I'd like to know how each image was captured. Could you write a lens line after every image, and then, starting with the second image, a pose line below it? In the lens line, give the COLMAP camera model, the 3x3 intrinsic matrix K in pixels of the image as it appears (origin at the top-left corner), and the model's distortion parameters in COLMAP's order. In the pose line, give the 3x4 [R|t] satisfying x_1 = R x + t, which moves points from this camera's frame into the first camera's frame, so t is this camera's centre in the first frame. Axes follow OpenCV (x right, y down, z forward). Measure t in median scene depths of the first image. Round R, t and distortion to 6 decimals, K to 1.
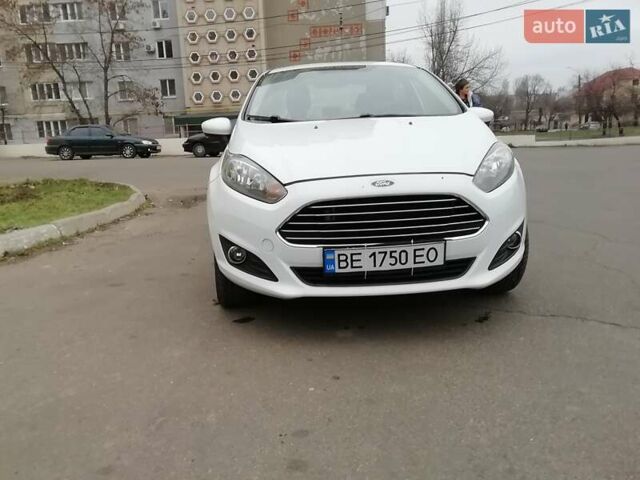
lens RADIAL K [[548.8, 0, 315.8], [0, 548.8, 237.4], [0, 0, 1]] dist [-0.019956, 0.069903]
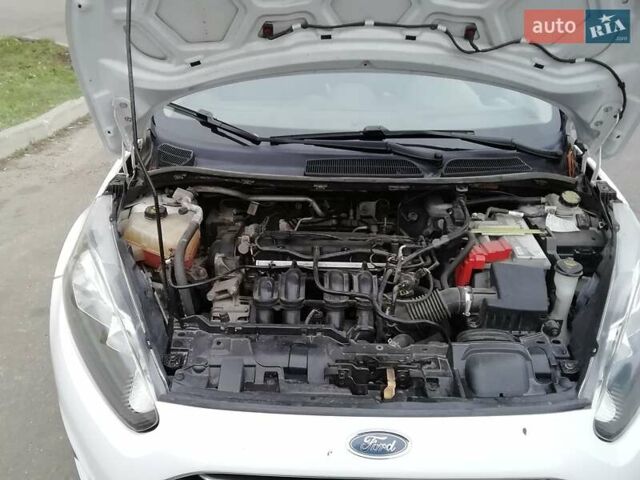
lens RADIAL K [[548.8, 0, 321.5], [0, 548.8, 239.6], [0, 0, 1]] dist [-0.019956, 0.069903]
pose [[0.997946, 0.062846, -0.012450, 0.073904], [-0.057004, 0.959689, 0.275222, -0.348949], [0.029245, -0.273947, 0.961300, 0.633908]]
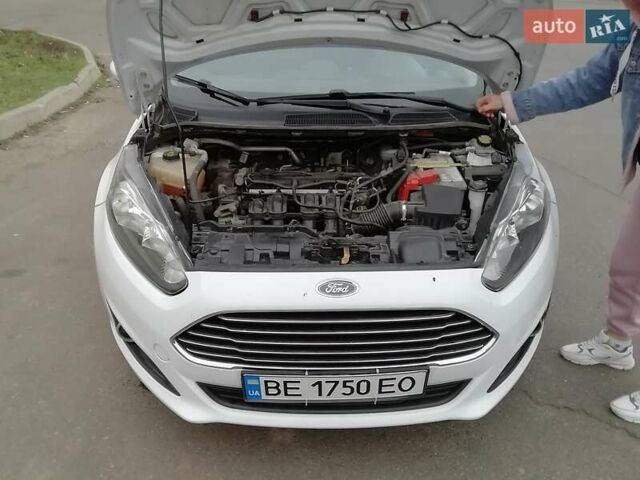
lens RADIAL K [[548.8, 0, 323.6], [0, 548.8, 237.1], [0, 0, 1]] dist [-0.019956, 0.069903]
pose [[0.998848, 0.040560, 0.025657, 0.086753], [-0.046205, 0.957255, 0.285531, -0.323891], [-0.012979, -0.286388, 0.958026, 0.414828]]
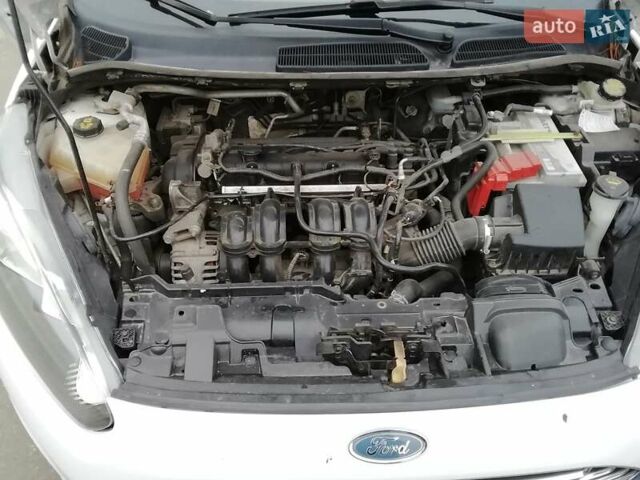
lens RADIAL K [[548.8, 0, 322.2], [0, 548.8, 243.2], [0, 0, 1]] dist [-0.019956, 0.069903]
pose [[0.998908, 0.019467, 0.042477, 0.064466], [-0.038640, 0.855293, 0.516702, -0.366810], [-0.026271, -0.517778, 0.855111, 0.765551]]
